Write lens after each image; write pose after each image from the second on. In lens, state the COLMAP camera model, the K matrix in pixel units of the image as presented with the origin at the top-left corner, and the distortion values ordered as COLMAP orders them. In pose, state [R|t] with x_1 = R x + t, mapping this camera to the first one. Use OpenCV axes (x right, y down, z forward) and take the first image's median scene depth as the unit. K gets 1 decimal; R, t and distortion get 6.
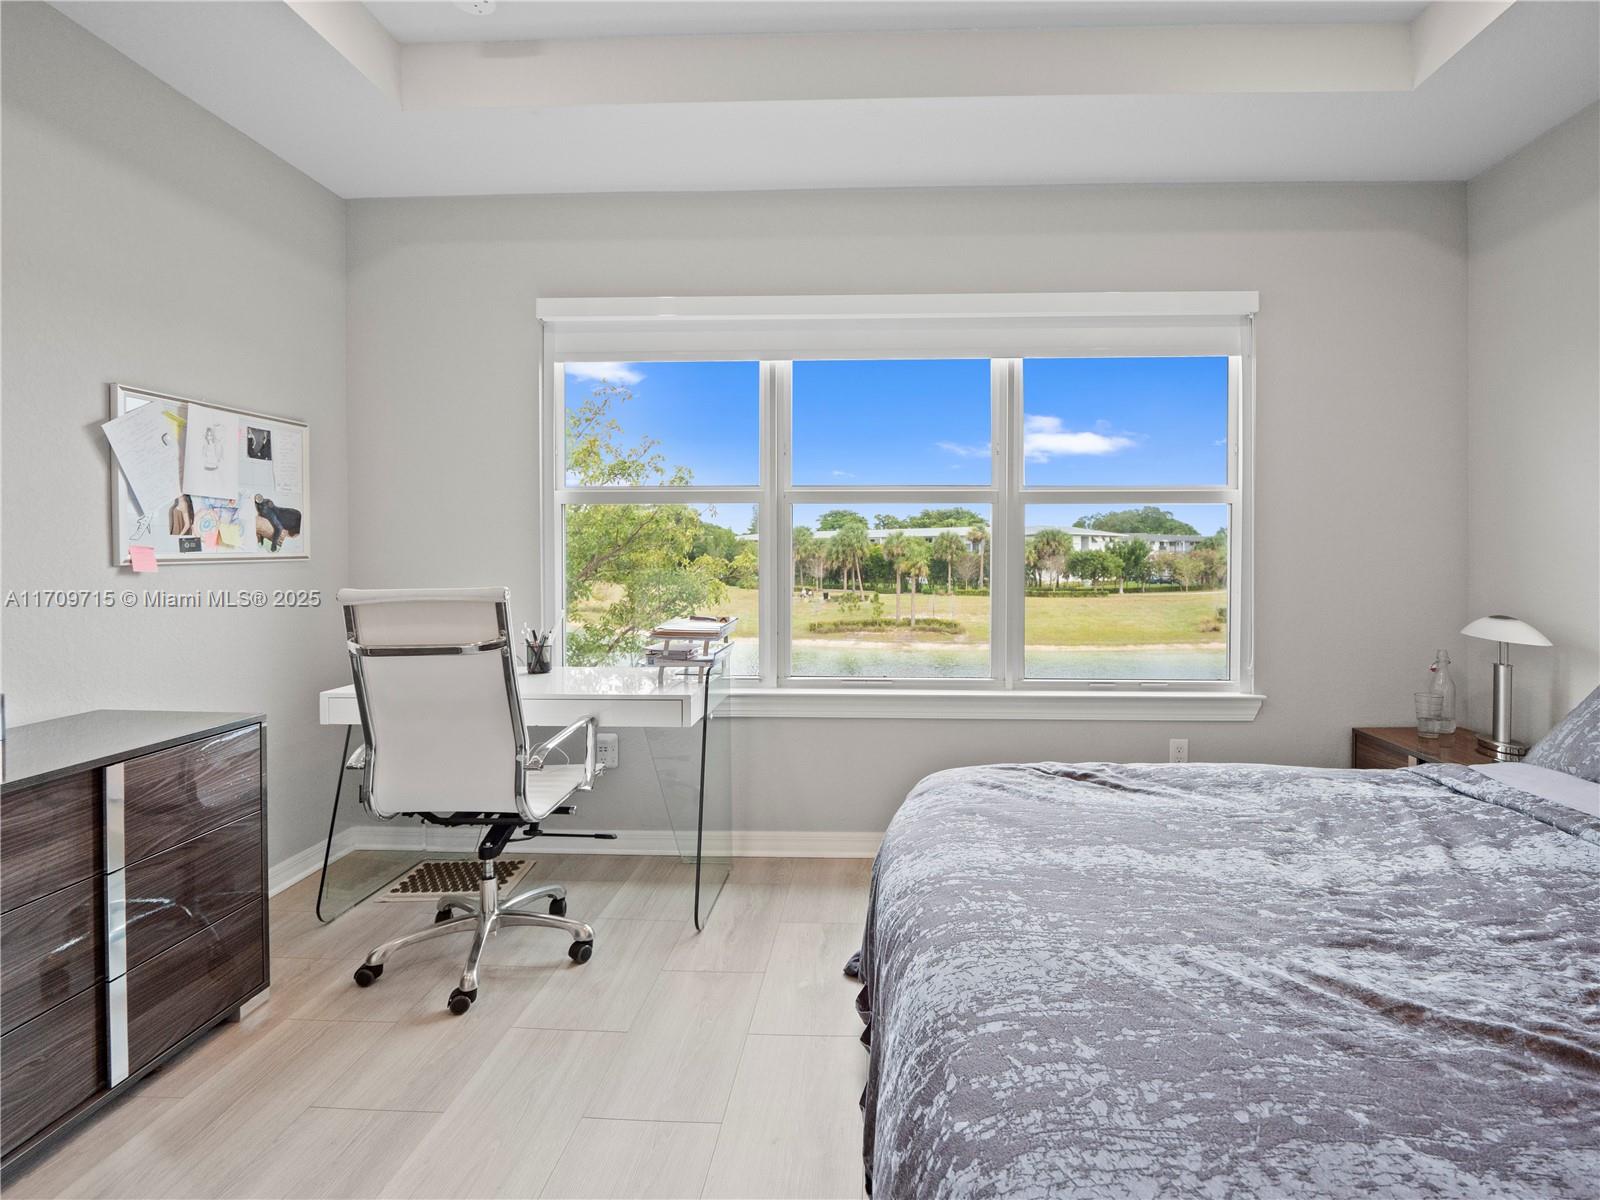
lens RADIAL K [[789.9, 0, 835.0], [0, 789.9, 565.9], [0, 0, 1]] dist [-0.001819, -0.008834]
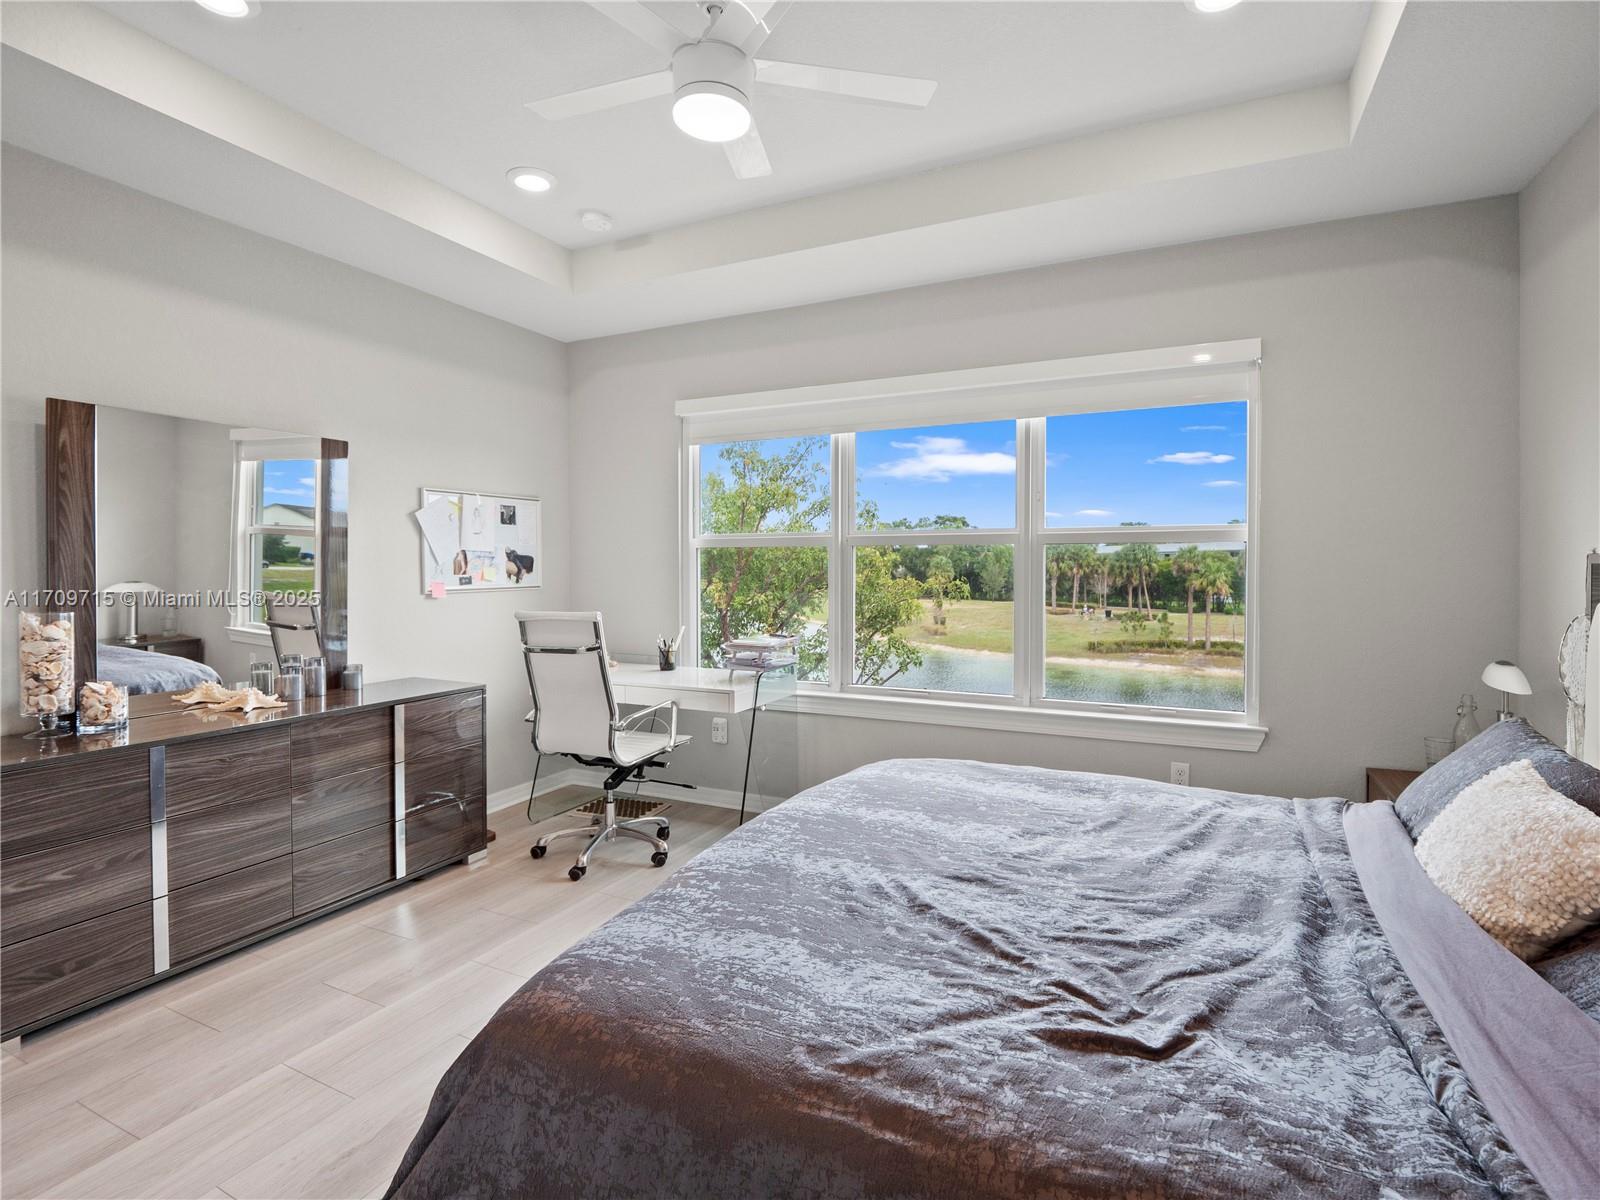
lens RADIAL K [[789.9, 0, 810.1], [0, 789.9, 584.7], [0, 0, 1]] dist [-0.001819, -0.008834]
pose [[0.916925, 0.007972, -0.398980, 0.463141], [-0.005309, 0.999956, 0.007777, -0.032646], [0.399025, -0.005013, 0.916927, -0.209456]]
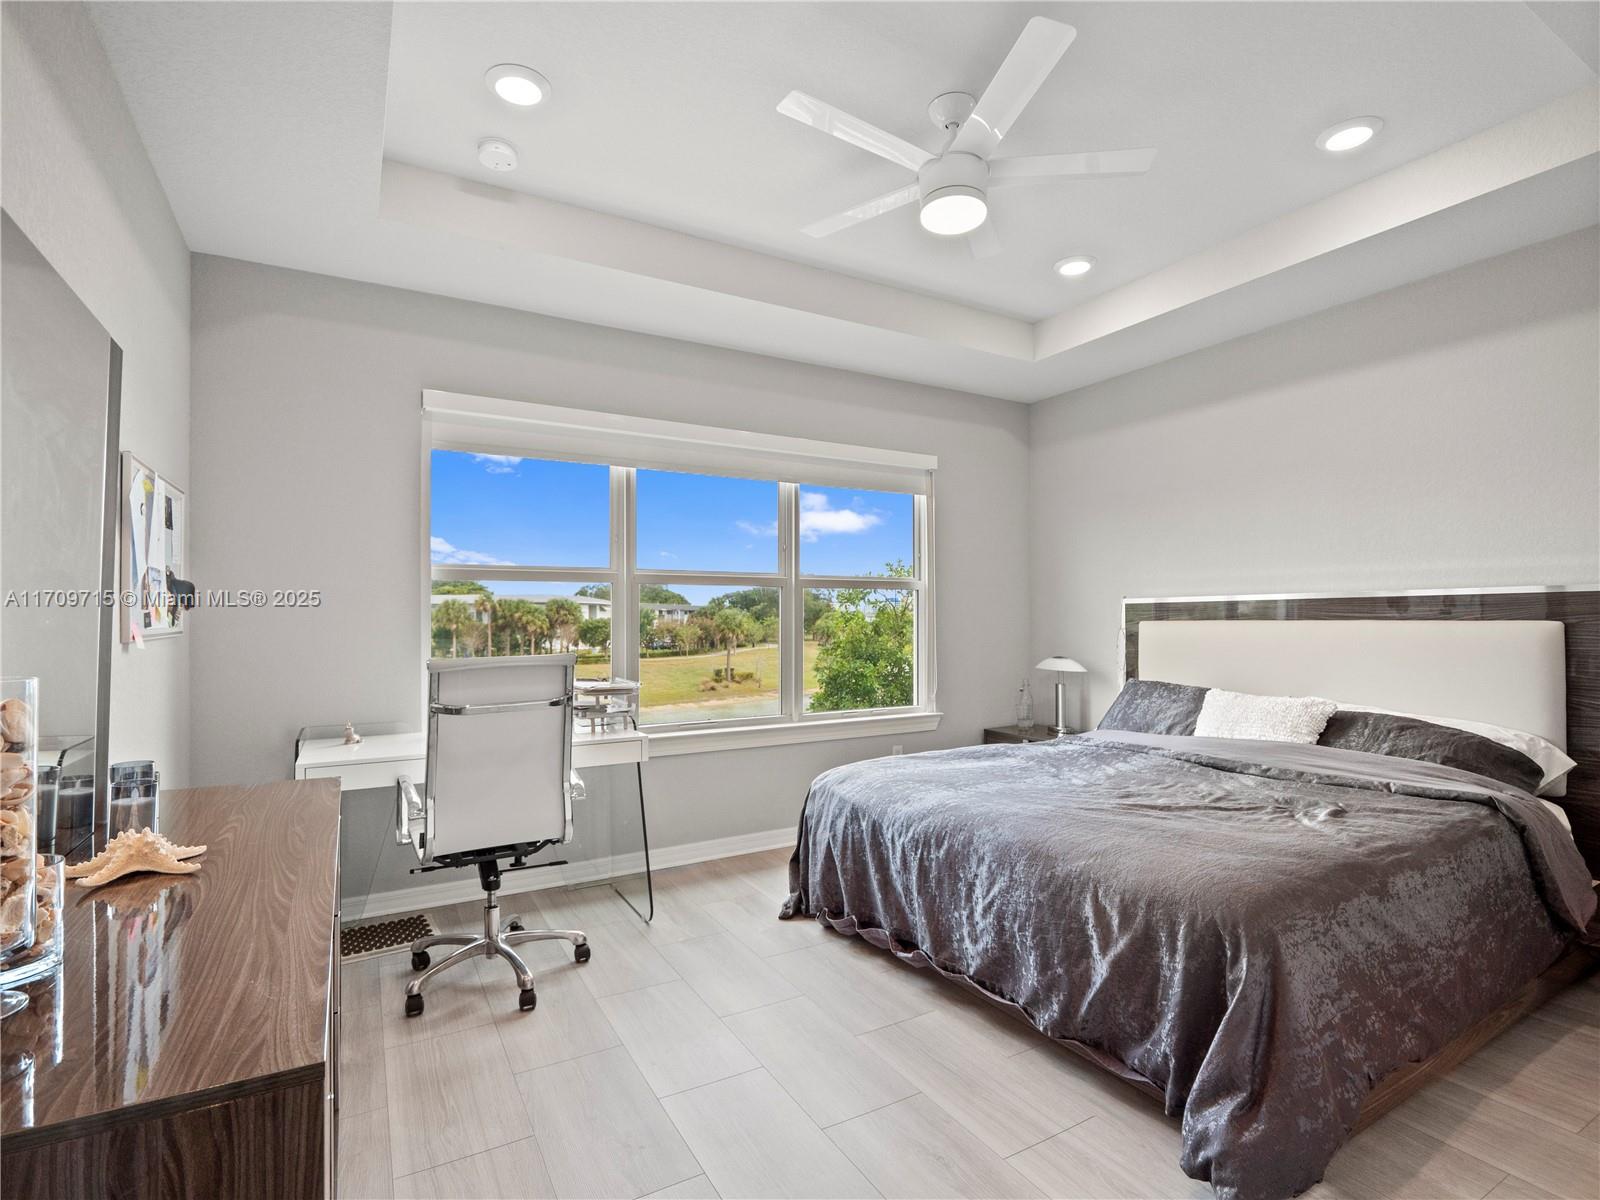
lens RADIAL K [[789.9, 0, 788.5], [0, 789.9, 616.6], [0, 0, 1]] dist [-0.001819, -0.008834]
pose [[0.846016, -0.002417, 0.533151, -0.626227], [0.014355, 0.999730, -0.018246, -0.003122], [-0.532963, 0.023090, 0.845823, -0.193317]]
